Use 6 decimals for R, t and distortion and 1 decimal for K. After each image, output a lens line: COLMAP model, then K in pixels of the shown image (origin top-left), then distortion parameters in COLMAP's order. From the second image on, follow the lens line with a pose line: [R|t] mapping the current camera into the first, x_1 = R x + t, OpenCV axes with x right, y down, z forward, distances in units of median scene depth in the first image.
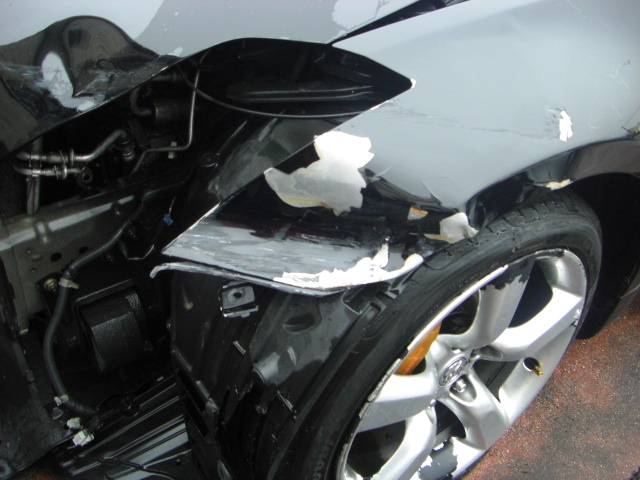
lens RADIAL K [[713.1, 0, 323.0], [0, 713.1, 209.5], [0, 0, 1]] dist [-0.176876, 0.155482]
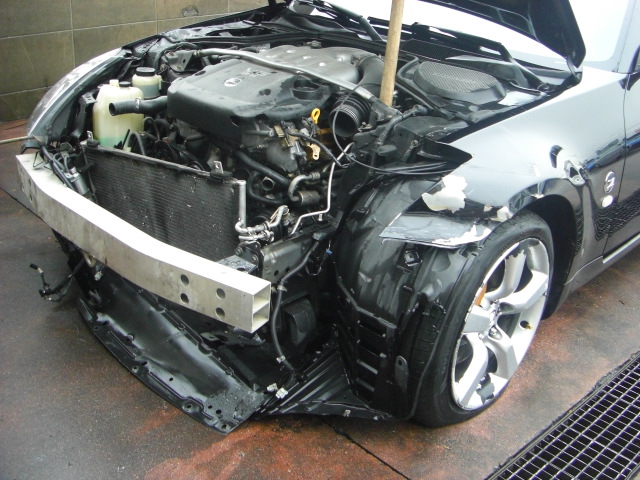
lens RADIAL K [[713.1, 0, 323.0], [0, 713.1, 209.5], [0, 0, 1]] dist [-0.176876, 0.155482]
pose [[0.980604, -0.081542, 0.178230, -0.713340], [0.120602, 0.967848, -0.220738, 0.403507], [-0.154500, 0.237951, 0.958910, -0.980251]]
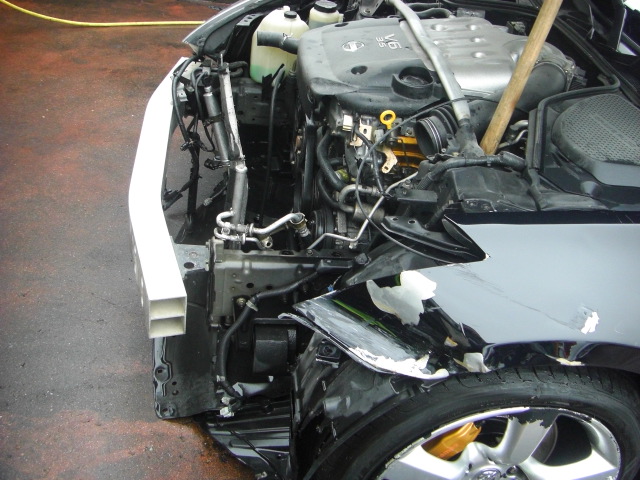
lens RADIAL K [[713.1, 0, 323.0], [0, 713.1, 209.5], [0, 0, 1]] dist [-0.176876, 0.155482]
pose [[0.870566, 0.301448, -0.388900, 0.351764], [-0.341063, 0.939376, -0.035344, -0.101057], [0.354669, 0.163409, 0.920602, -0.434331]]
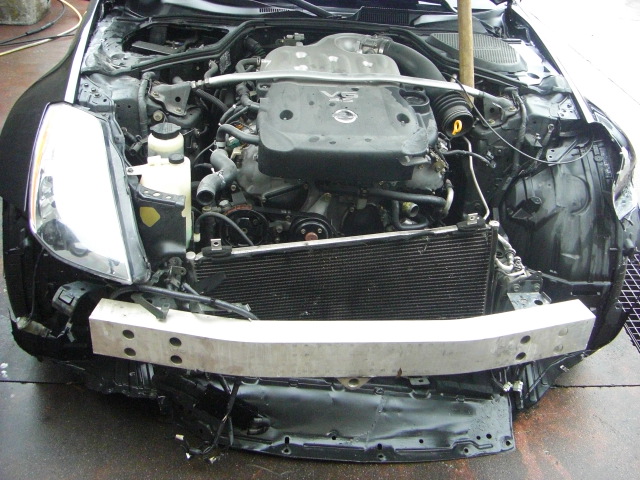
lens RADIAL K [[713.1, 0, 323.0], [0, 713.1, 209.5], [0, 0, 1]] dist [-0.176876, 0.155482]
pose [[0.514350, -0.467999, 0.718624, -2.307443], [0.487830, 0.848852, 0.203648, -0.900683], [-0.705313, 0.245820, 0.664911, 0.092703]]
